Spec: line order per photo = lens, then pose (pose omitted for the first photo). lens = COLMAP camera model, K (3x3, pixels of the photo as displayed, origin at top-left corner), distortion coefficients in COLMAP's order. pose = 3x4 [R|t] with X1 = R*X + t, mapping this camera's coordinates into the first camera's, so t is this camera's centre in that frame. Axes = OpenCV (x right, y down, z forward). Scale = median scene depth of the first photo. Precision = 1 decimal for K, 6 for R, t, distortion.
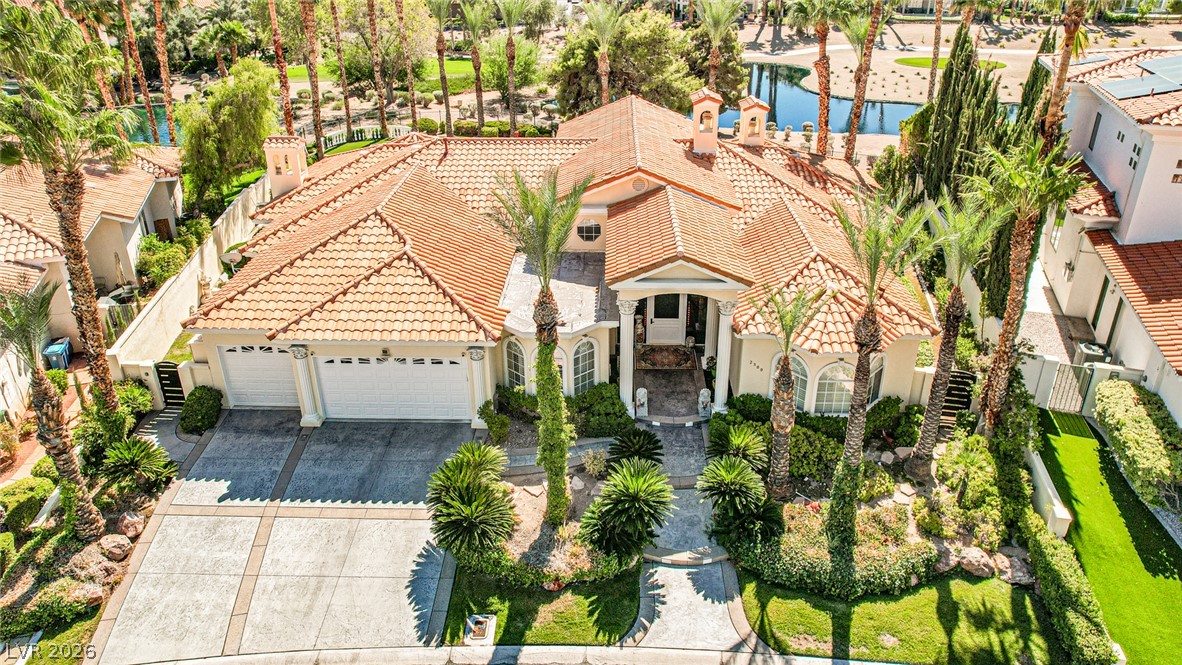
lens RADIAL K [[790.9, 0, 626.9], [0, 790.9, 227.7], [0, 0, 1]] dist [-0.052704, 0.034839]
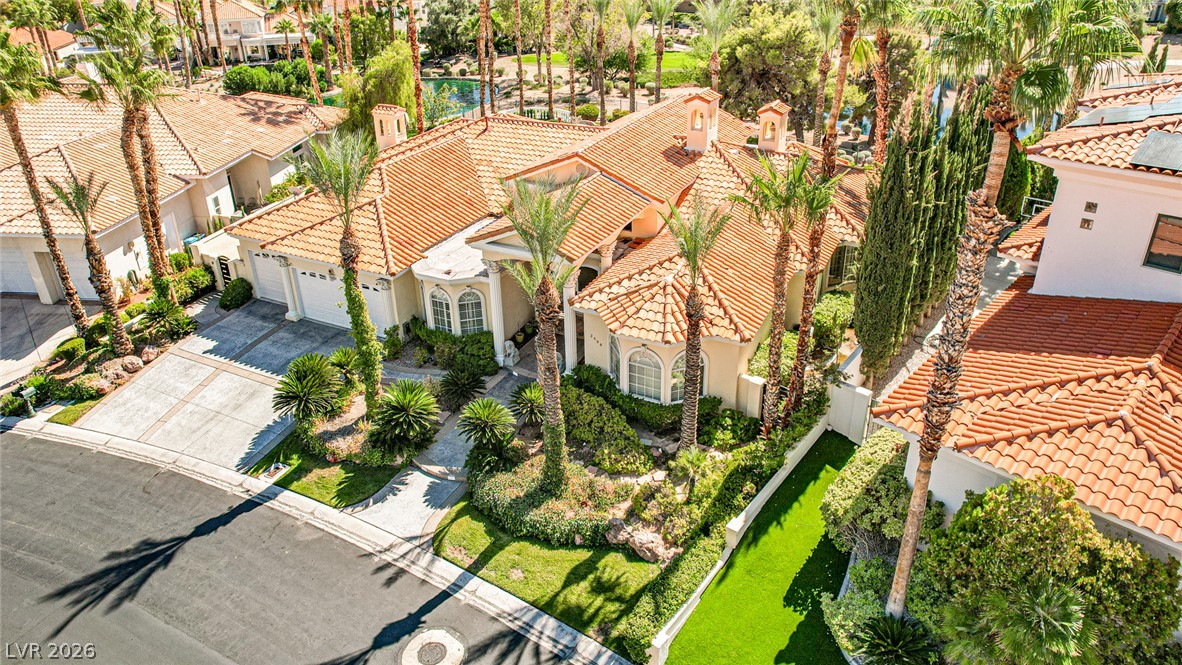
lens RADIAL K [[790.9, 0, 617.8], [0, 790.9, 249.8], [0, 0, 1]] dist [-0.052704, 0.034839]
pose [[0.901131, 0.147299, -0.407758, 0.644806], [-0.134990, 0.989090, 0.058977, -0.017865], [0.411997, 0.001898, 0.911183, 0.014690]]
